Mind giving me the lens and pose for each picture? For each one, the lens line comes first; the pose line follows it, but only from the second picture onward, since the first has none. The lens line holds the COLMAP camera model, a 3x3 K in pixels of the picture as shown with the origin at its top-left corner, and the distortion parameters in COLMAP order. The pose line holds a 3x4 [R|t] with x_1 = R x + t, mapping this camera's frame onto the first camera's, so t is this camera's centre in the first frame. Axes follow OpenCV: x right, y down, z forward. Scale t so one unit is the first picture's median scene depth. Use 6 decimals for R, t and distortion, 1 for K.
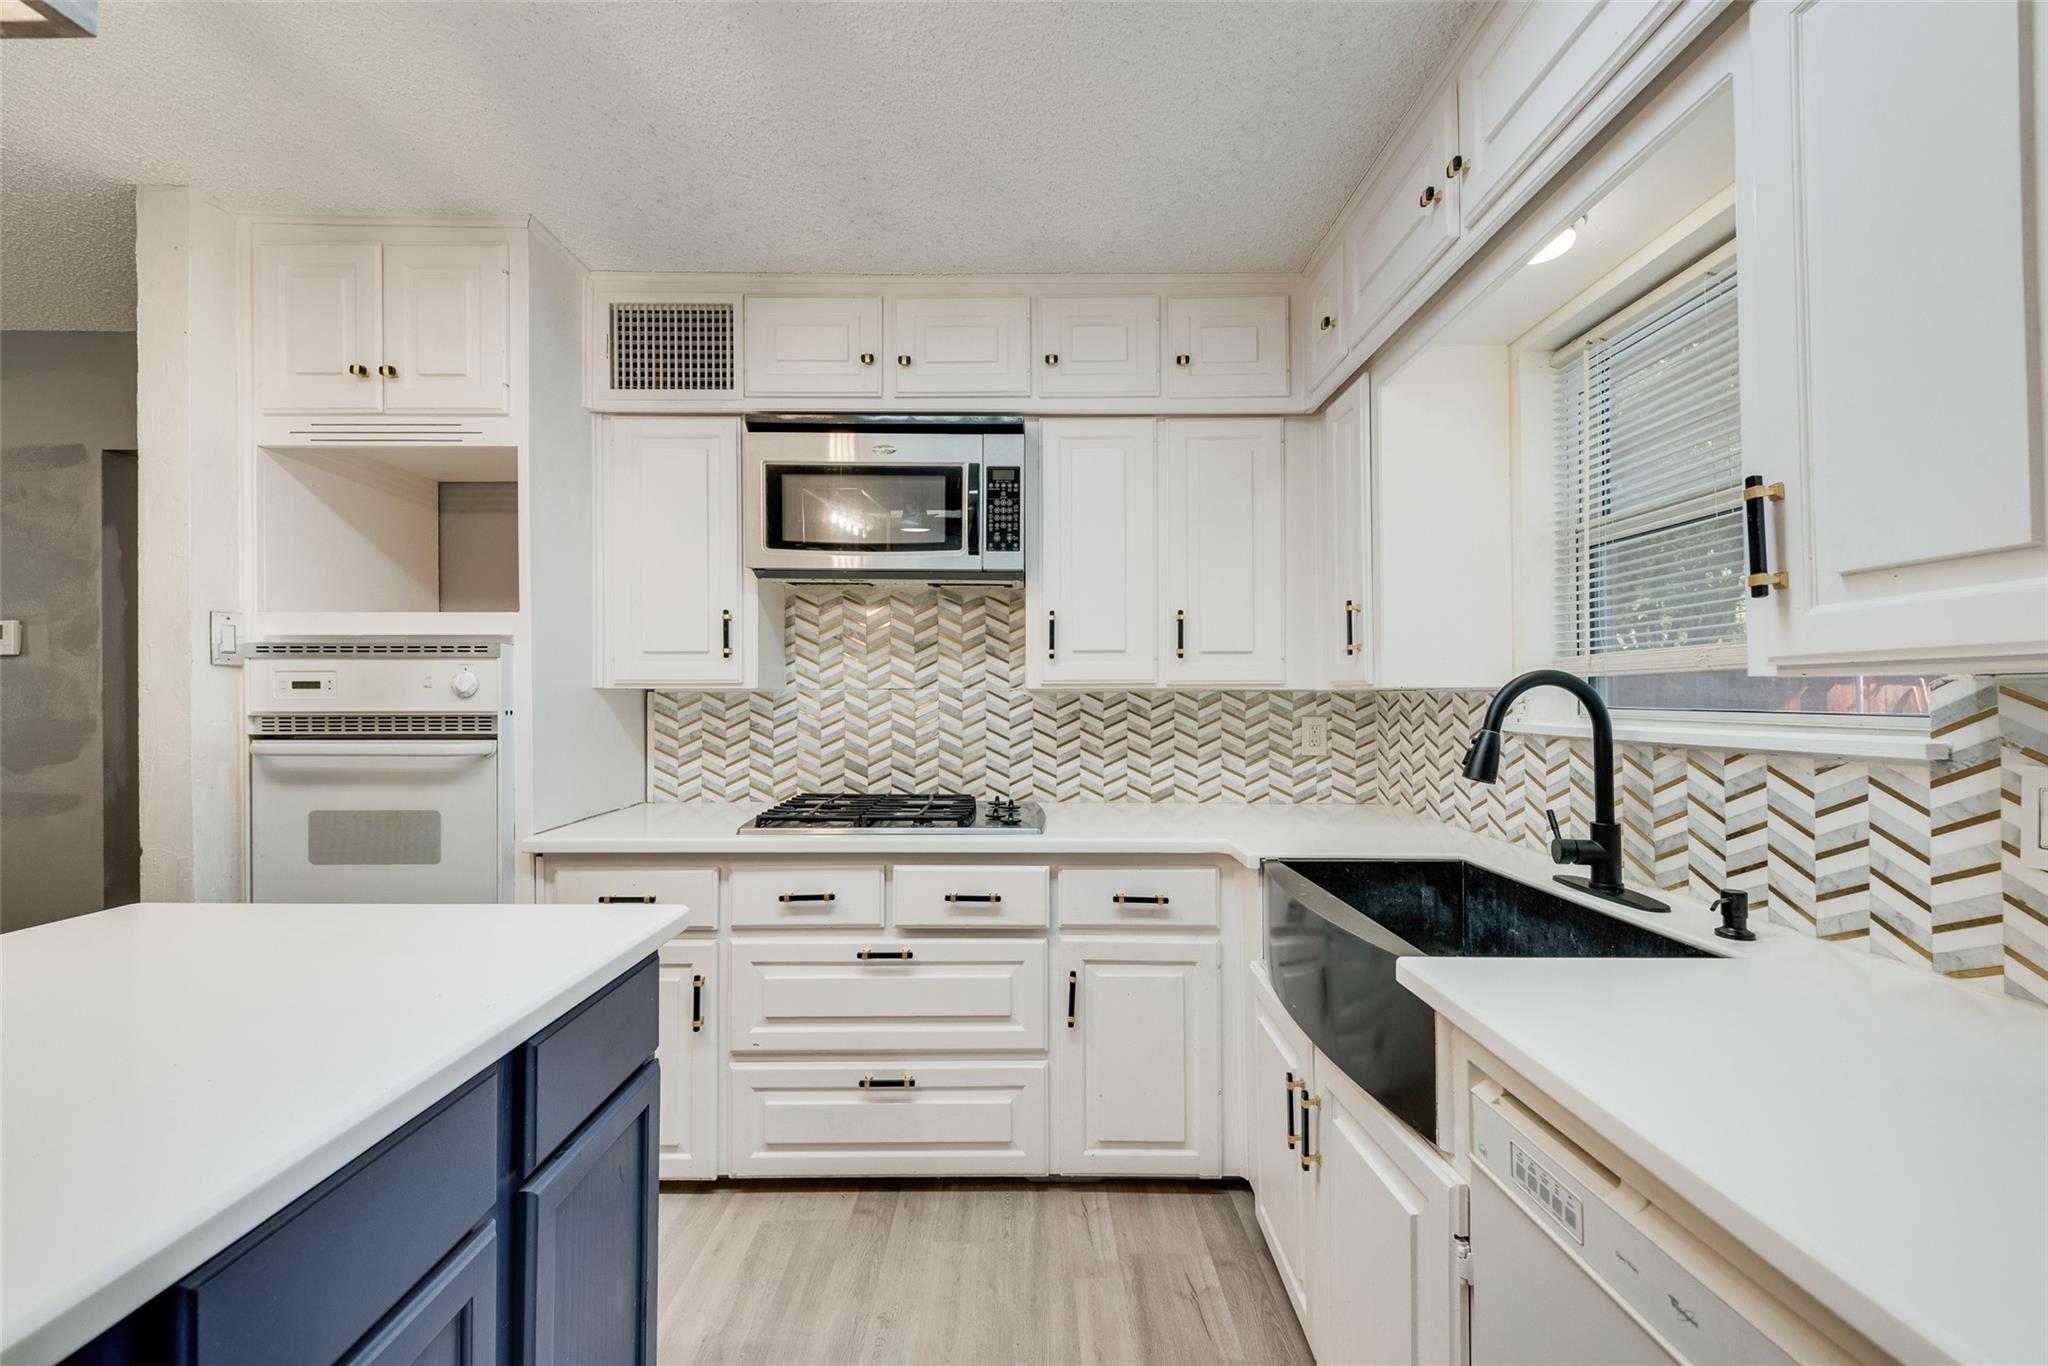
lens RADIAL K [[819.4, 0, 1025.7], [0, 819.4, 697.9], [0, 0, 1]] dist [0.015858, -0.006158]
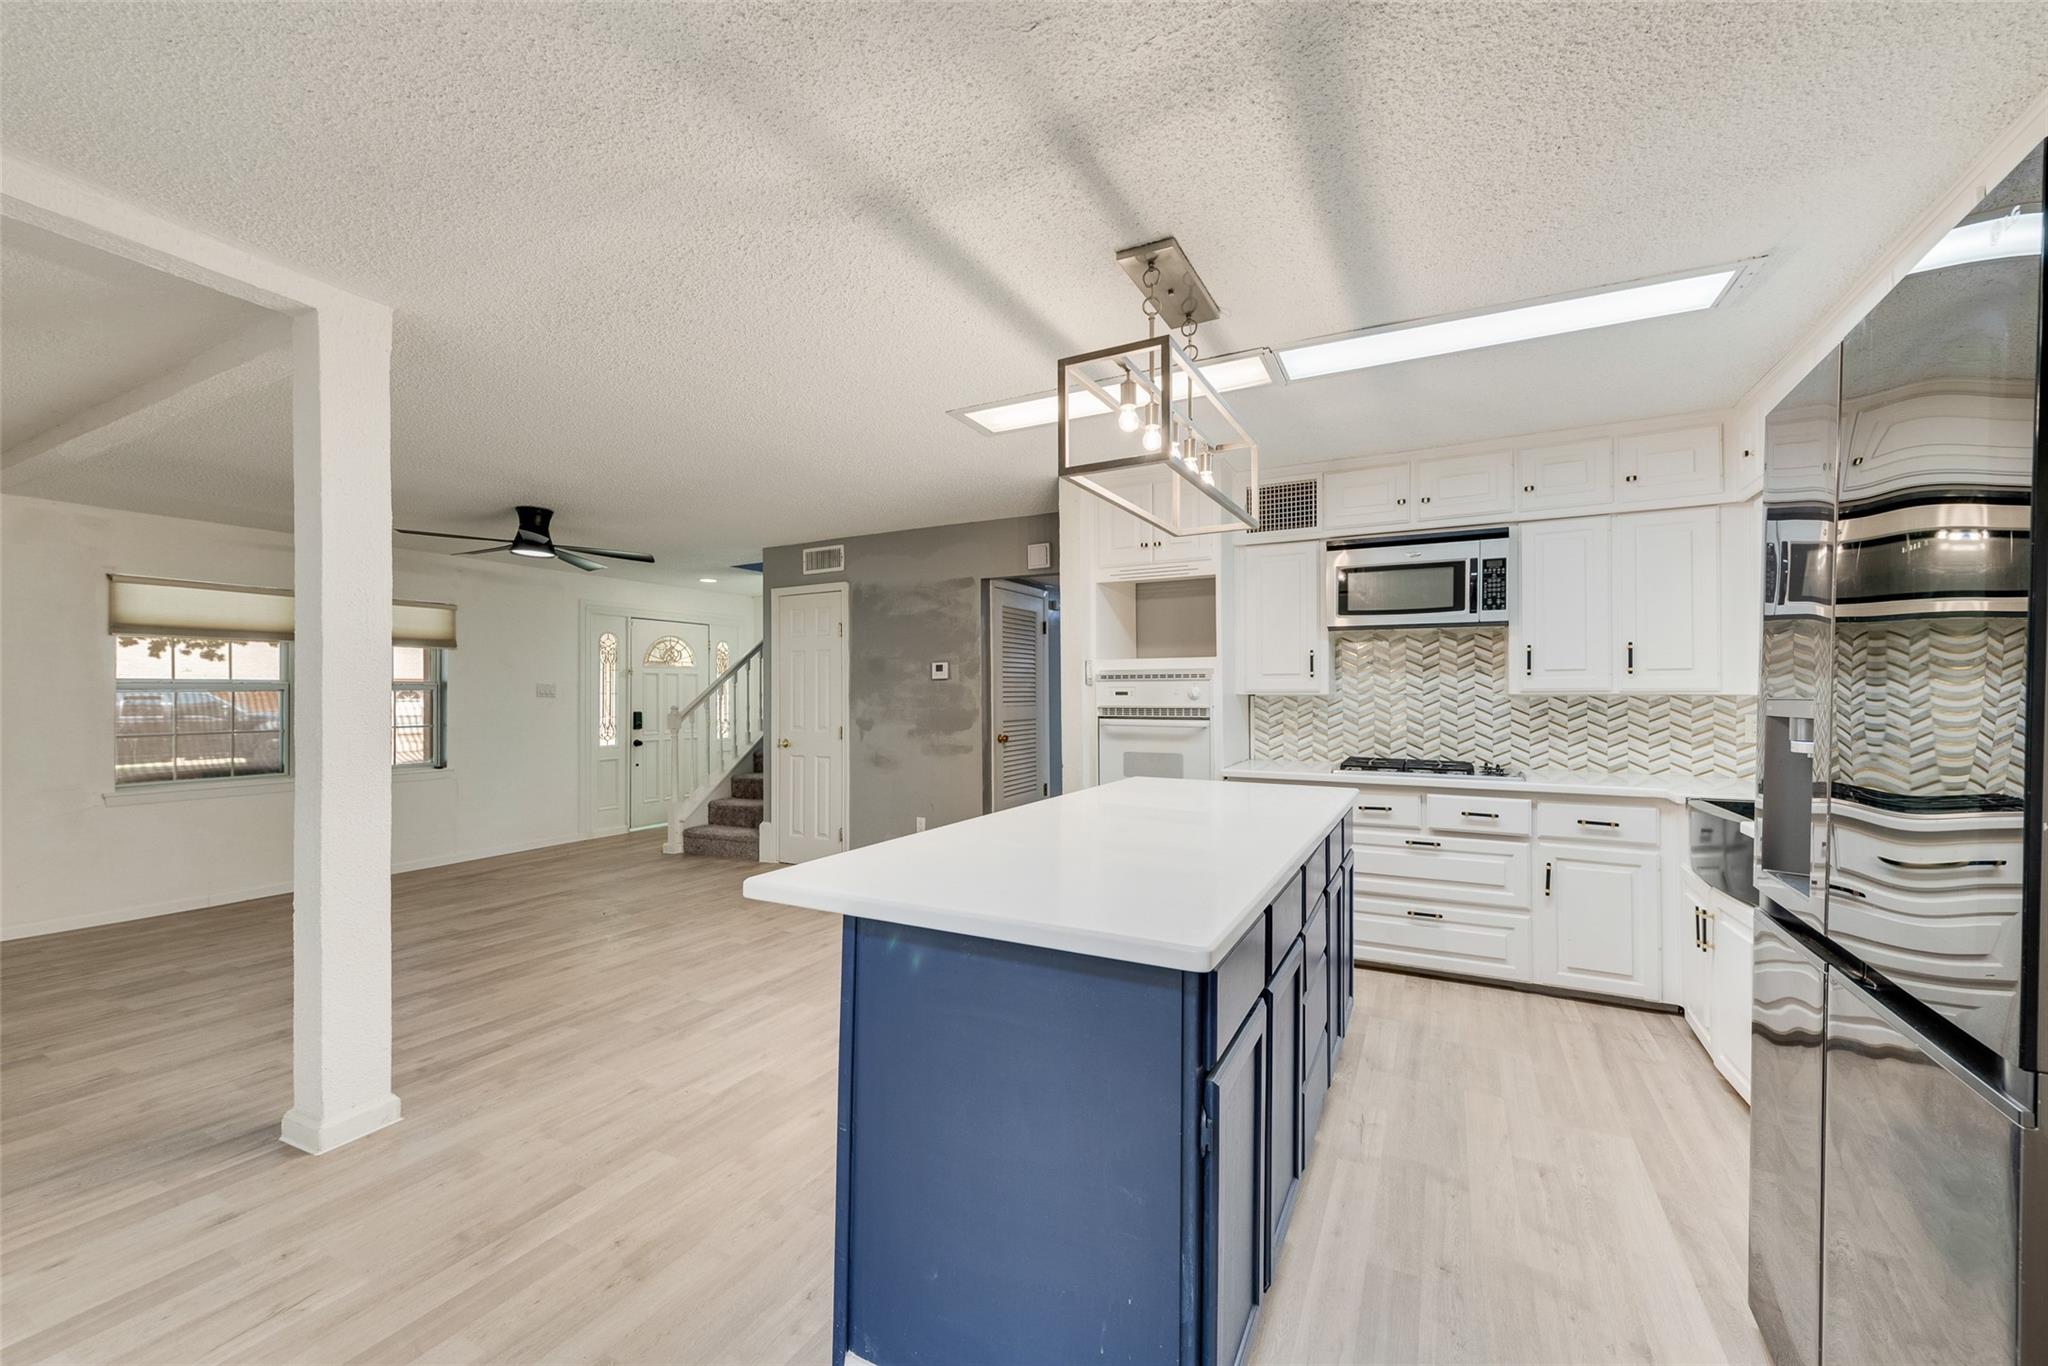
lens RADIAL K [[801.5, 0, 1022.6], [0, 801.5, 692.2], [0, 0, 1]] dist [0.017695, -0.005819]
pose [[0.883718, -0.002381, -0.468014, -0.106367], [-0.000955, 0.999976, -0.006891, -0.003700], [0.468019, 0.006537, 0.883694, -0.856060]]
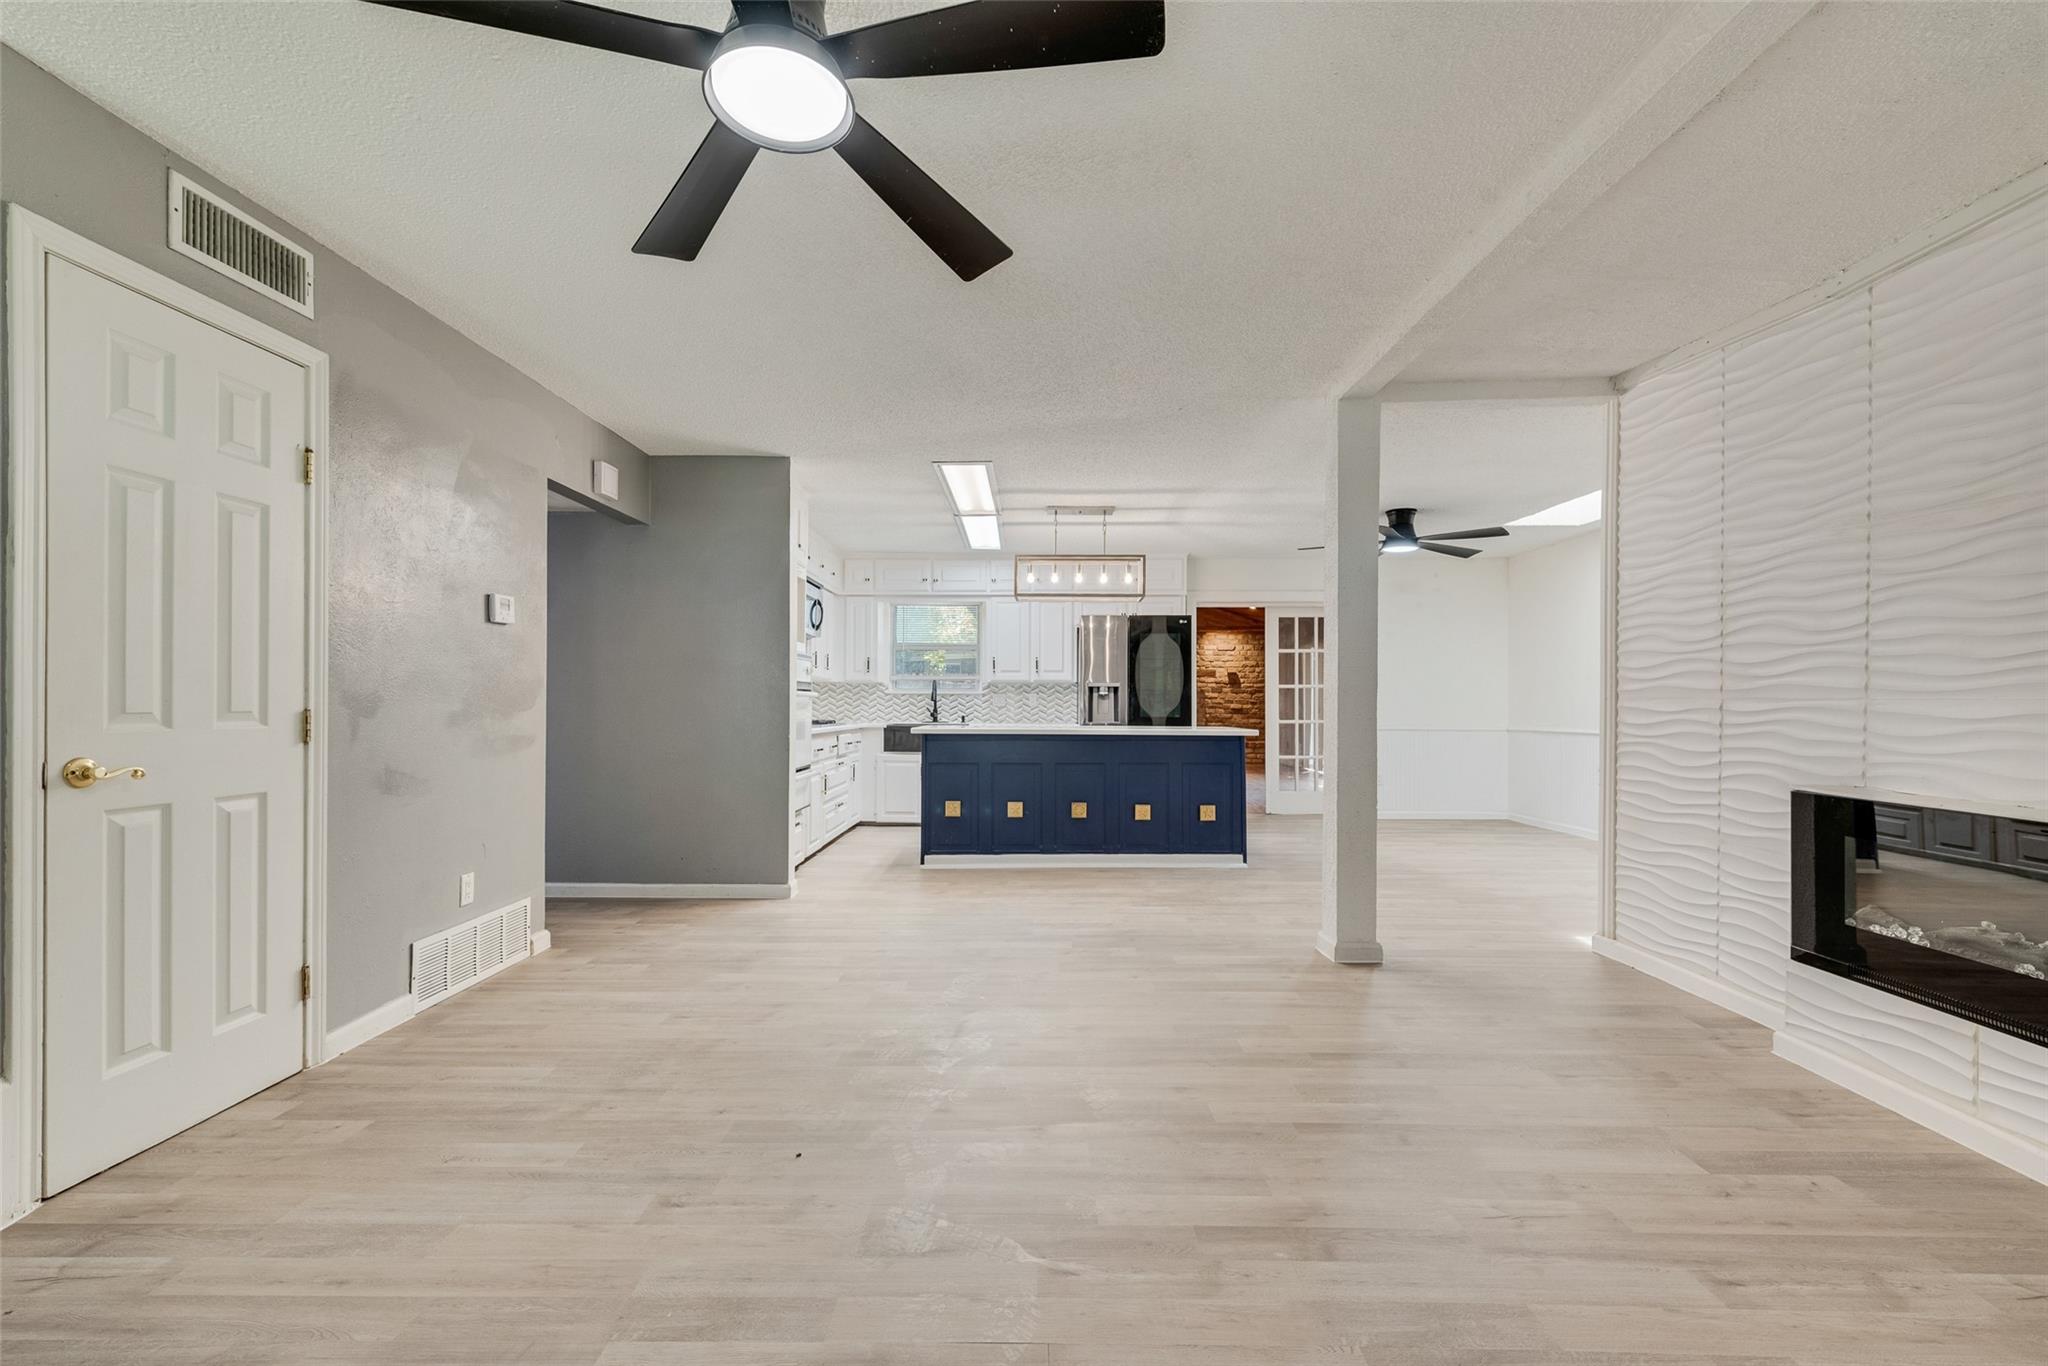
lens RADIAL K [[819.4, 0, 1025.7], [0, 819.4, 697.9], [0, 0, 1]] dist [0.015858, -0.006158]
pose [[0.021122, 0.009030, 0.999736, -2.904951], [-0.003424, 0.999954, -0.008960, 0.081336], [-0.999771, -0.003234, 0.021152, 0.227074]]
